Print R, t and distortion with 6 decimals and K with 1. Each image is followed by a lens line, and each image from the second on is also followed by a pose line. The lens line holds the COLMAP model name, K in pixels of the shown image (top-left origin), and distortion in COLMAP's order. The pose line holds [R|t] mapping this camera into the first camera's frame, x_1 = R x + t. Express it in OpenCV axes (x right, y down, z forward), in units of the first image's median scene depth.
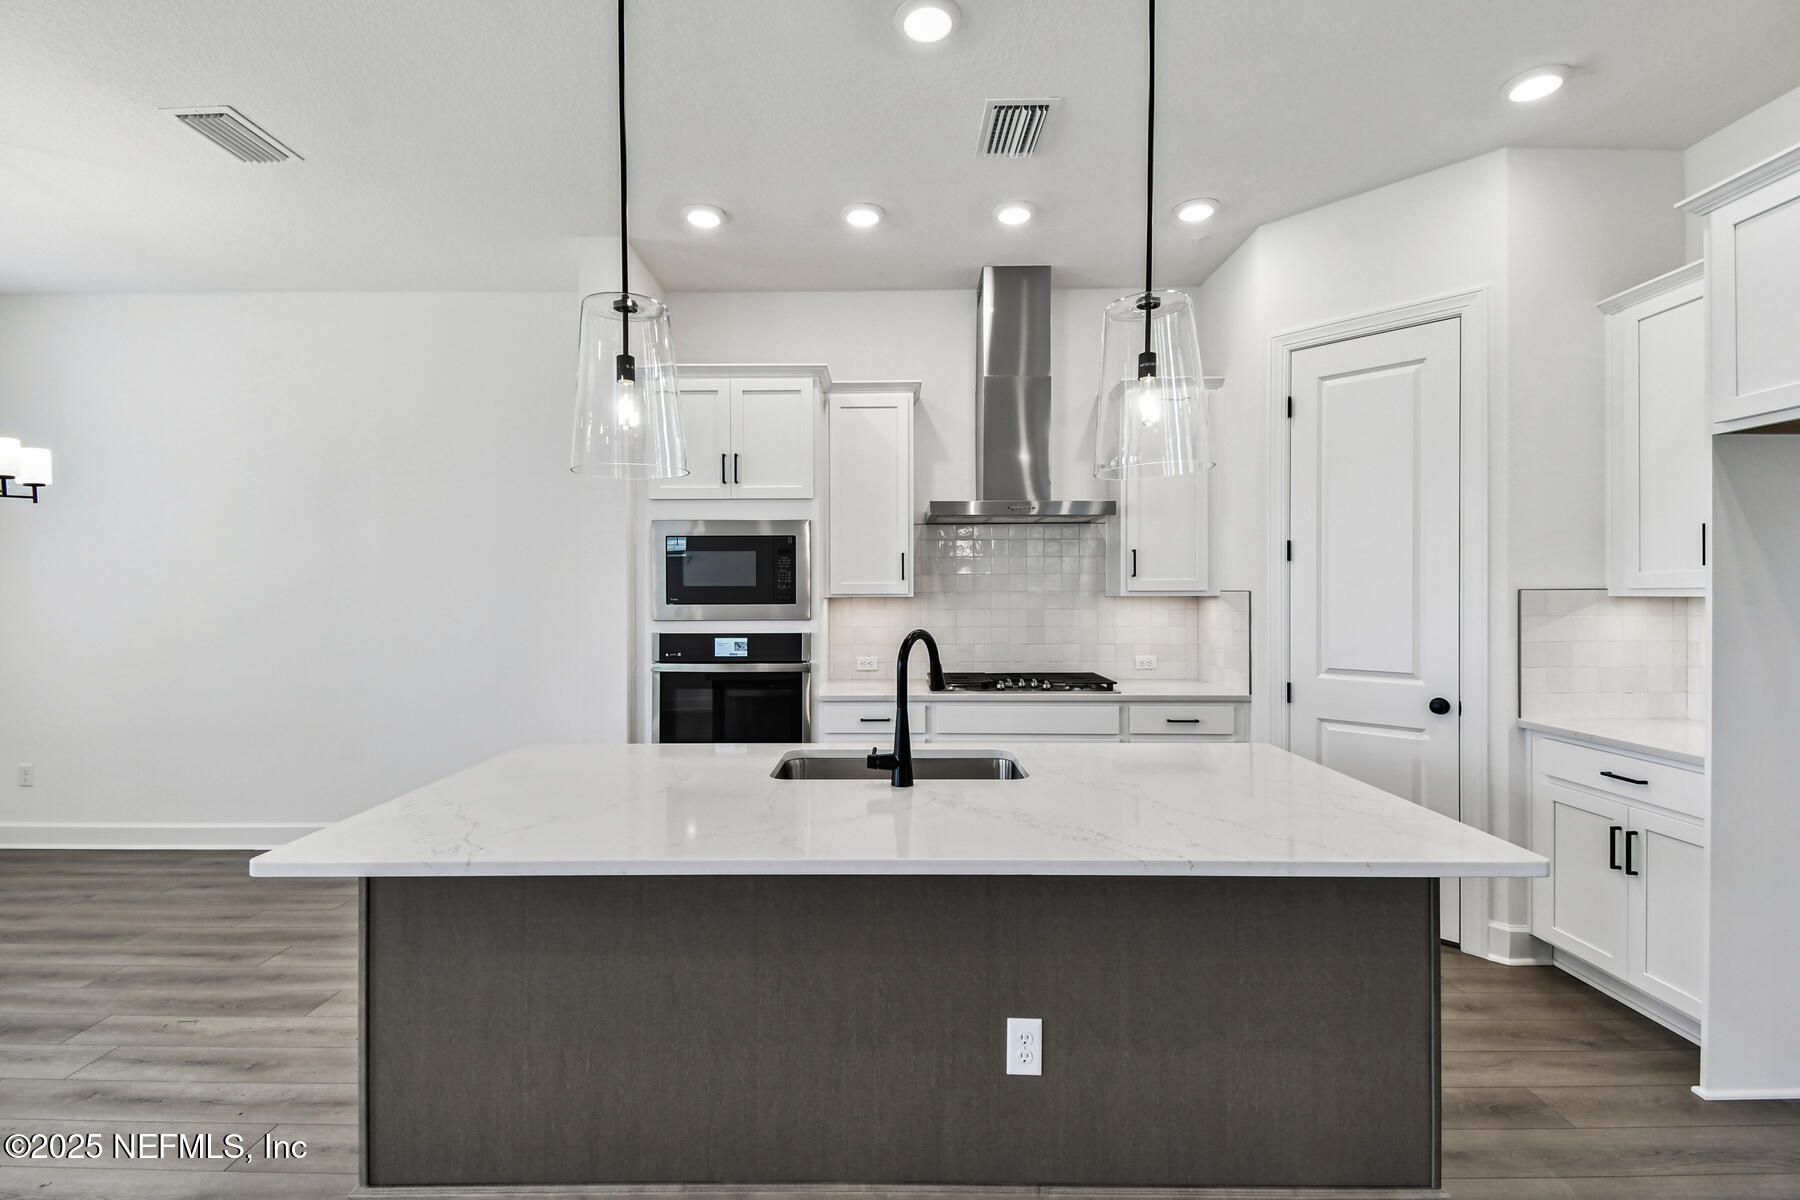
lens RADIAL K [[791.5, 0, 894.2], [0, 791.5, 596.1], [0, 0, 1]] dist [0.038434, -0.020910]
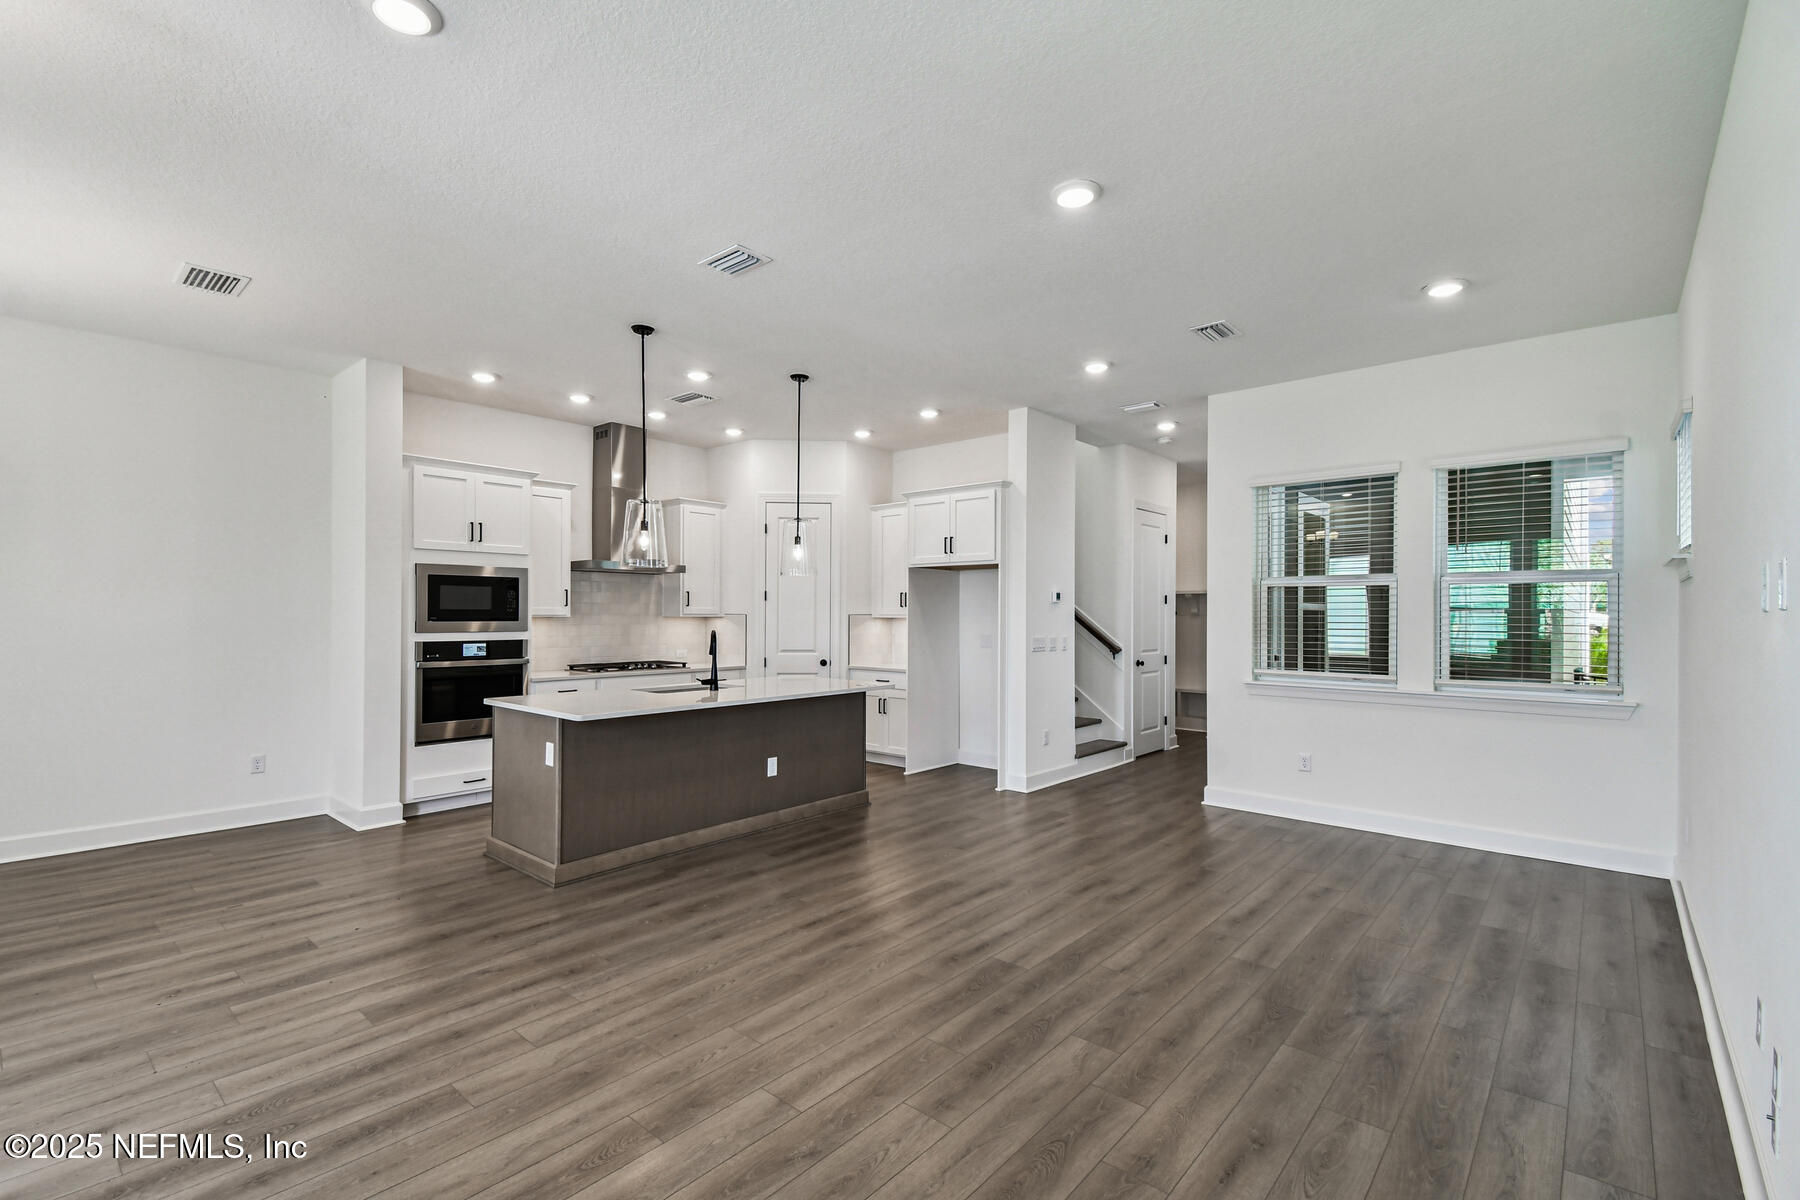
lens RADIAL K [[791.5, 0, 894.2], [0, 791.5, 596.1], [0, 0, 1]] dist [0.038434, -0.020910]
pose [[0.647246, 0.023400, 0.761922, -0.853652], [-0.002770, 0.999594, -0.028345, 0.002987], [-0.762276, 0.016236, 0.647048, -0.600427]]
